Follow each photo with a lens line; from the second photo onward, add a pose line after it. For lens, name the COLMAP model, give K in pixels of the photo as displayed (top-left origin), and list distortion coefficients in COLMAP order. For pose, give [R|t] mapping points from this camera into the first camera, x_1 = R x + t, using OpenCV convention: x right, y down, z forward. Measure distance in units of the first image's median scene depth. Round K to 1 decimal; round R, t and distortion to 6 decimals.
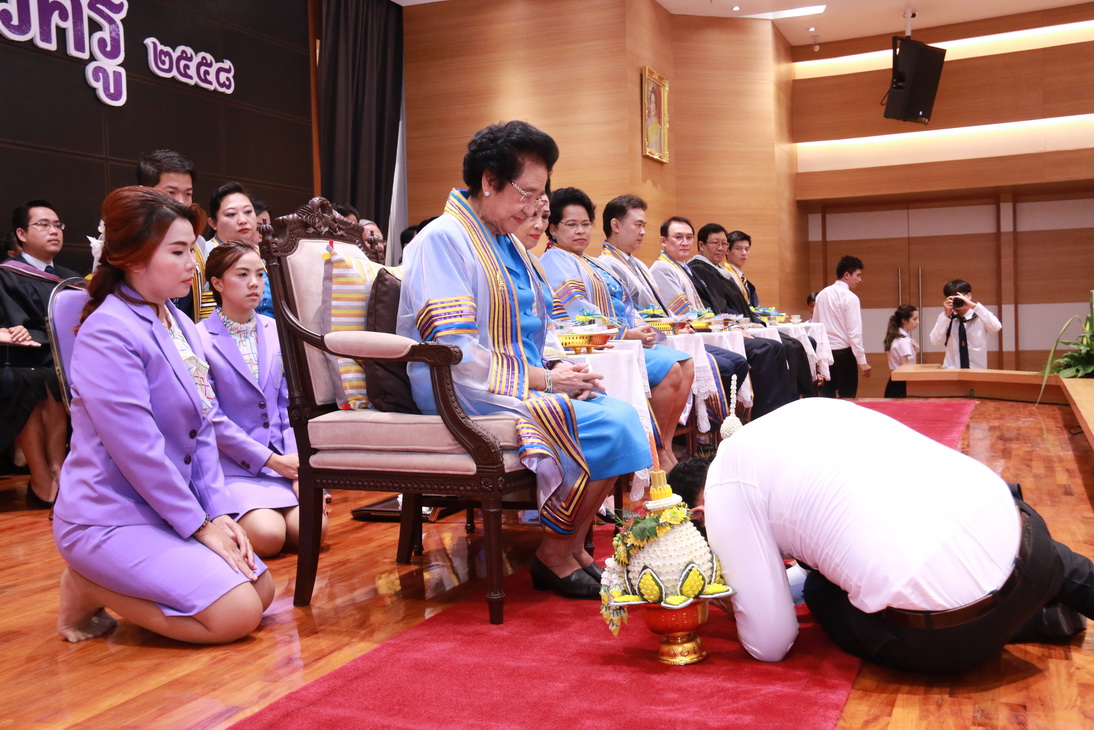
lens RADIAL K [[1168.1, 0, 551.5], [0, 1168.1, 350.4], [0, 0, 1]] dist [-0.085780, 0.367366]
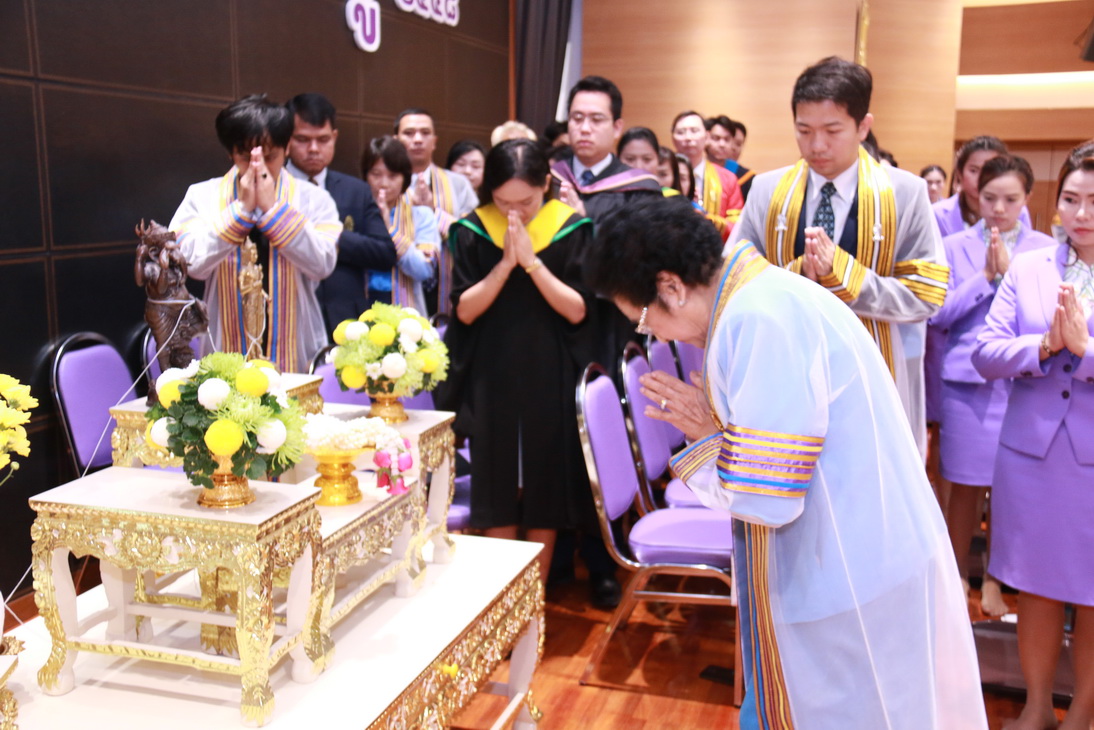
lens RADIAL K [[1142.7, 0, 550.9], [0, 1142.7, 355.2], [0, 0, 1]] dist [-0.100681, 0.327456]
pose [[0.995729, 0.013390, 0.091348, -0.291299], [-0.024614, 0.992118, 0.122870, -0.090099], [-0.088983, -0.124593, 0.988210, 0.156378]]
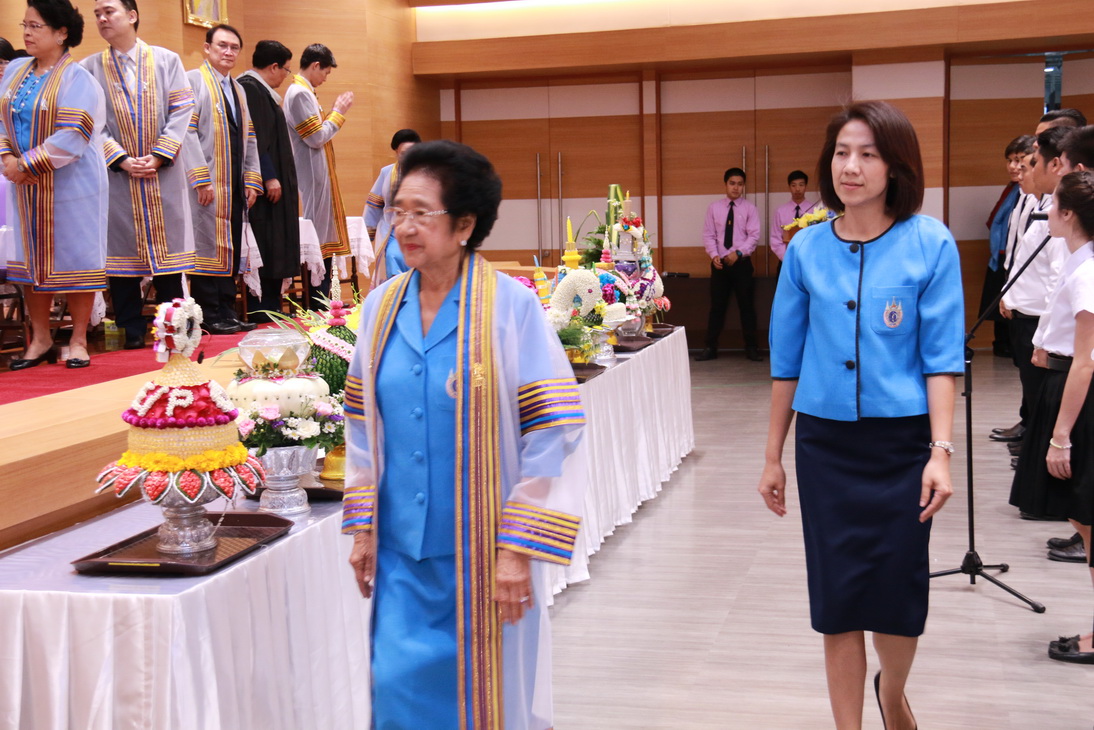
lens RADIAL K [[1556.9, 0, 547.6], [0, 1556.9, 363.9], [0, 0, 1]] dist [0.007898, 0.989818]
pose [[0.992645, -0.008100, 0.120790, 0.256813], [-0.000853, 0.997266, 0.073884, 0.001578], [-0.121058, -0.073444, 0.989925, -0.288777]]
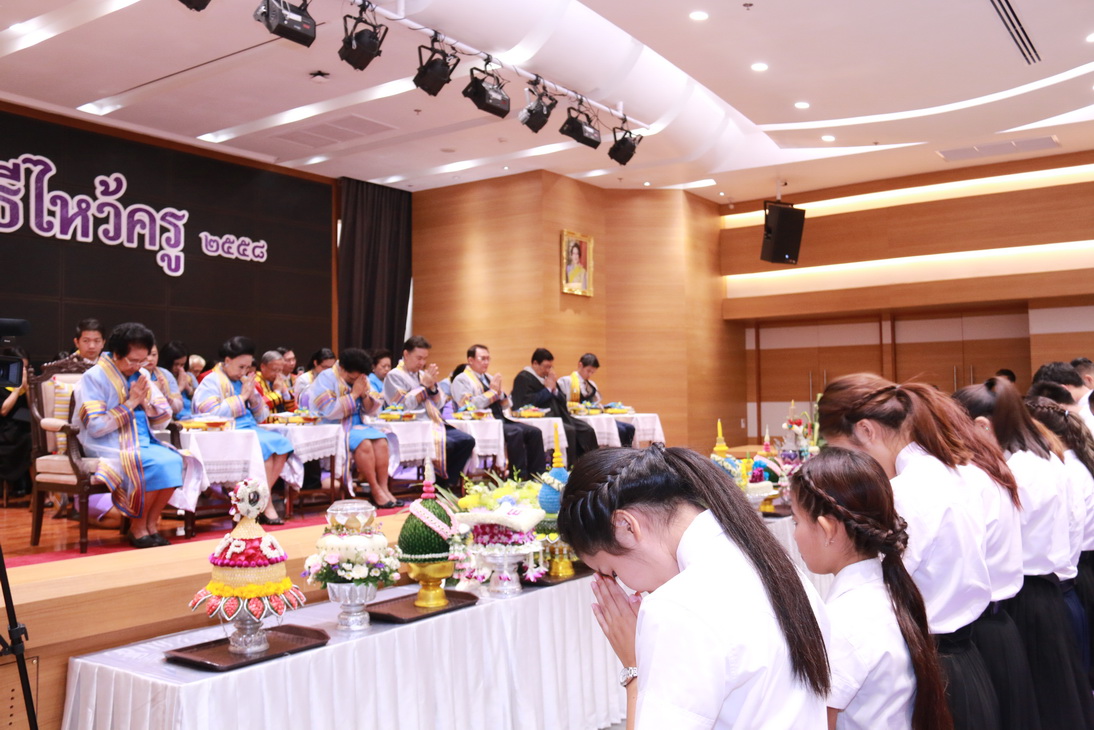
lens RADIAL K [[1002.9, 0, 552.4], [0, 1002.9, 352.3], [0, 0, 1]] dist [-0.150951, 0.230568]
pose [[0.973654, 0.003800, -0.228000, 0.429805], [-0.020715, 0.997201, -0.071843, -0.010131], [0.227089, 0.074673, 0.971007, -0.214107]]
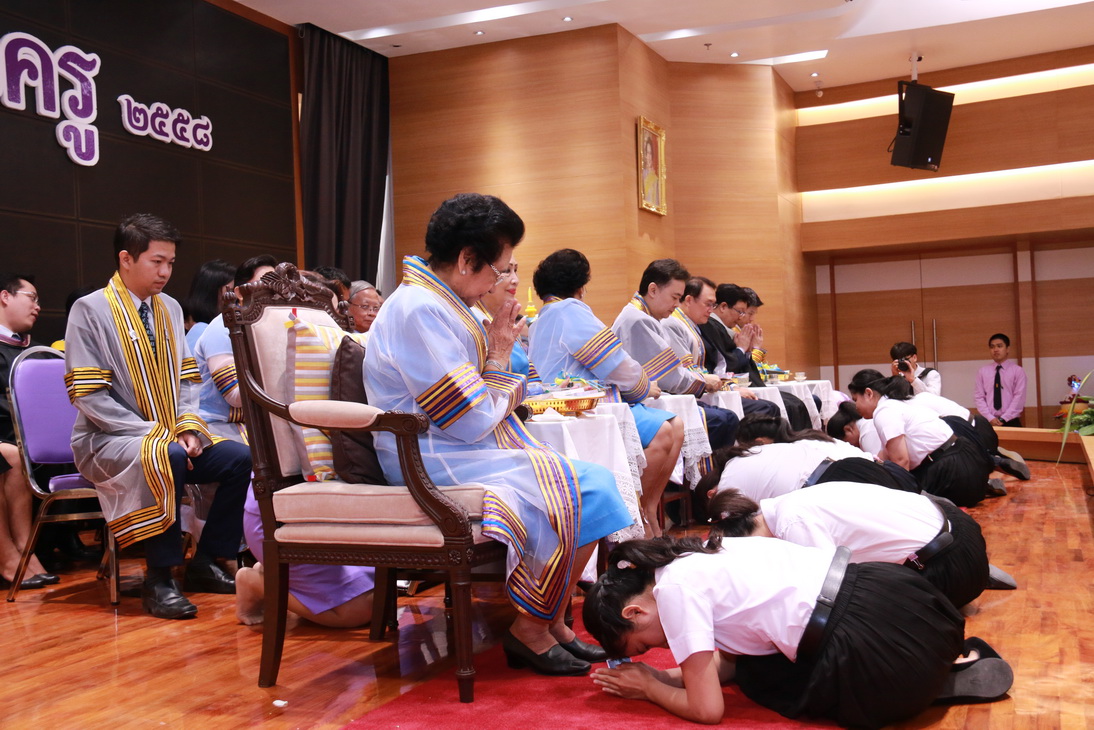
lens RADIAL K [[1230.4, 0, 550.5], [0, 1230.4, 359.9], [0, 0, 1]] dist [-0.064051, 0.434368]
pose [[0.999902, -0.013070, -0.005029, 0.010980], [0.012853, 0.999075, -0.041045, -0.002144], [0.005561, 0.040977, 0.999145, -0.009973]]
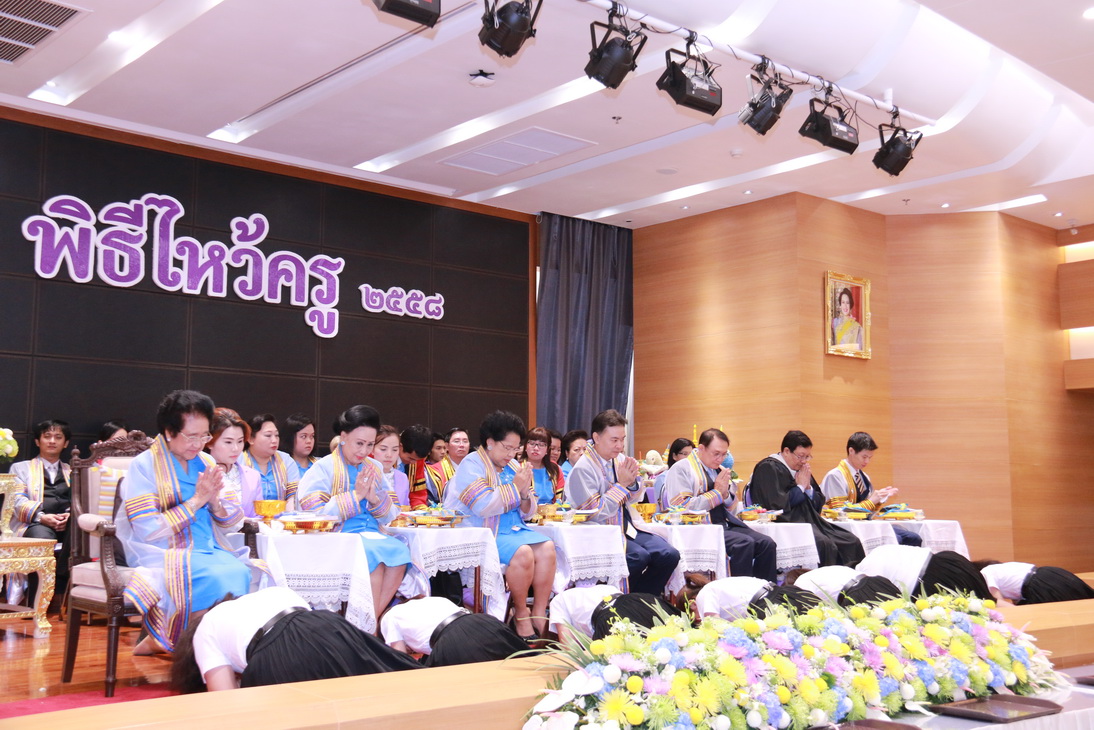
lens RADIAL K [[1223.0, 0, 552.7], [0, 1223.0, 350.8], [0, 0, 1]] dist [-0.069137, 0.417263]
pose [[0.886829, -0.026966, -0.461310, 0.460953], [-0.040170, 0.990018, -0.135094, -0.014092], [0.460349, 0.138336, 0.876893, -0.102623]]
